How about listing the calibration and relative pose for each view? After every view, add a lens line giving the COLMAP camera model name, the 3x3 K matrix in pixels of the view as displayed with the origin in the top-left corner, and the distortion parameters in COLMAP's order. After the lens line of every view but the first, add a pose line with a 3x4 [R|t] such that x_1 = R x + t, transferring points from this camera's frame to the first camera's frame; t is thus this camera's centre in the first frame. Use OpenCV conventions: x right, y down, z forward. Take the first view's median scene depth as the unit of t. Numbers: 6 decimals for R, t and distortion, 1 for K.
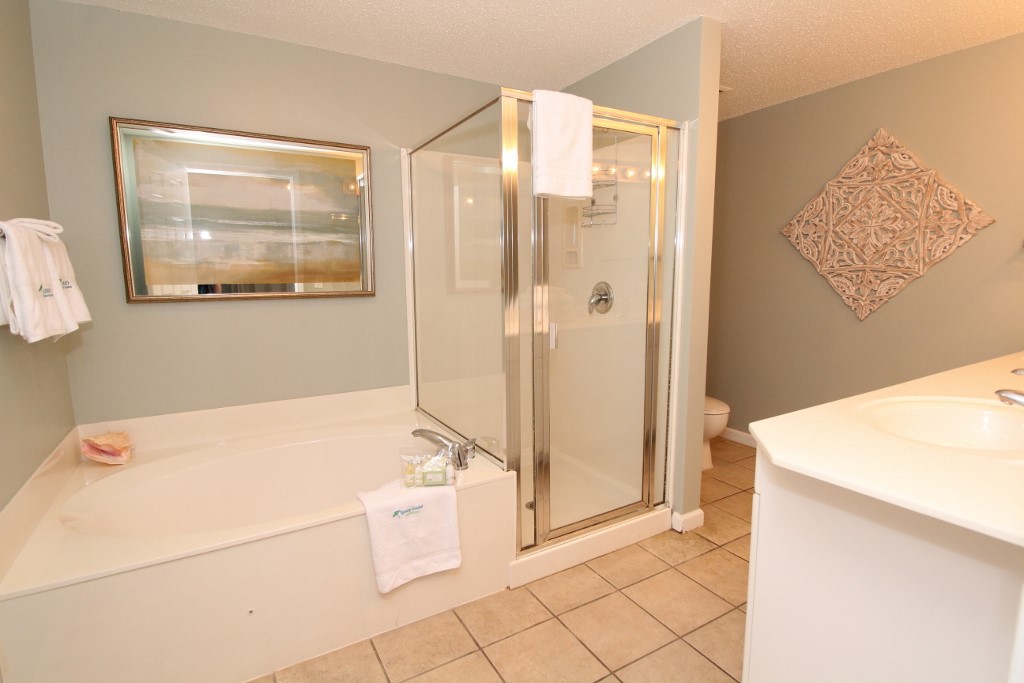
lens RADIAL K [[511.6, 0, 515.2], [0, 511.6, 341.2], [0, 0, 1]] dist [-0.002187, -0.001251]
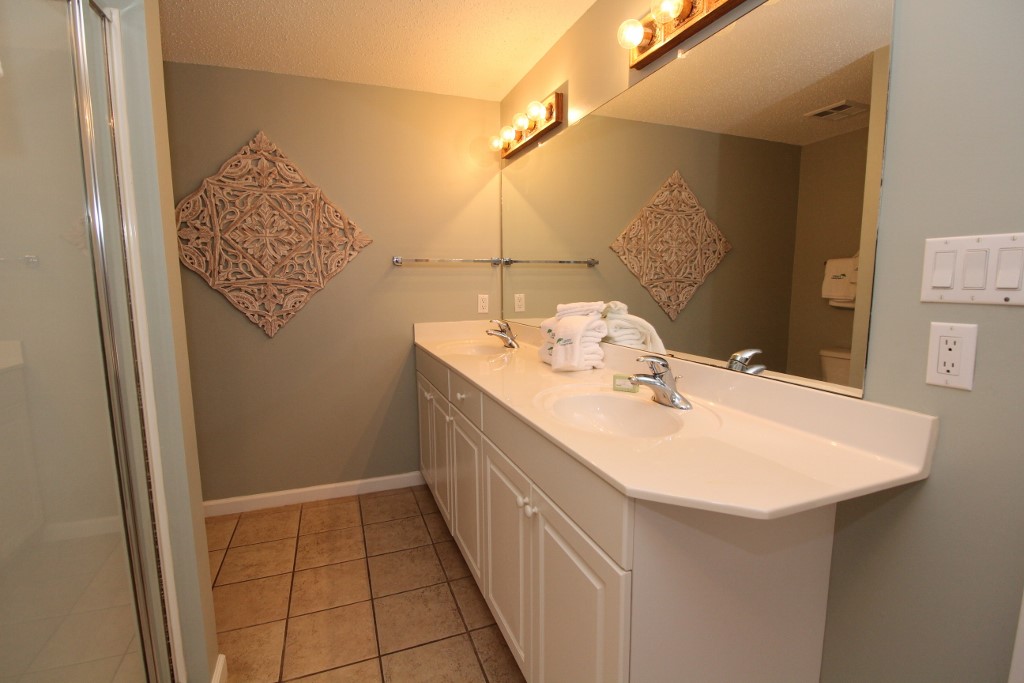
lens RADIAL K [[474.5, 0, 508.3], [0, 474.5, 342.0], [0, 0, 1]] dist [-0.010670, -0.006539]
pose [[0.176426, -0.125578, 0.976270, -0.089450], [0.138832, 0.985088, 0.101624, -0.062934], [-0.974474, 0.117608, 0.191230, 0.435740]]
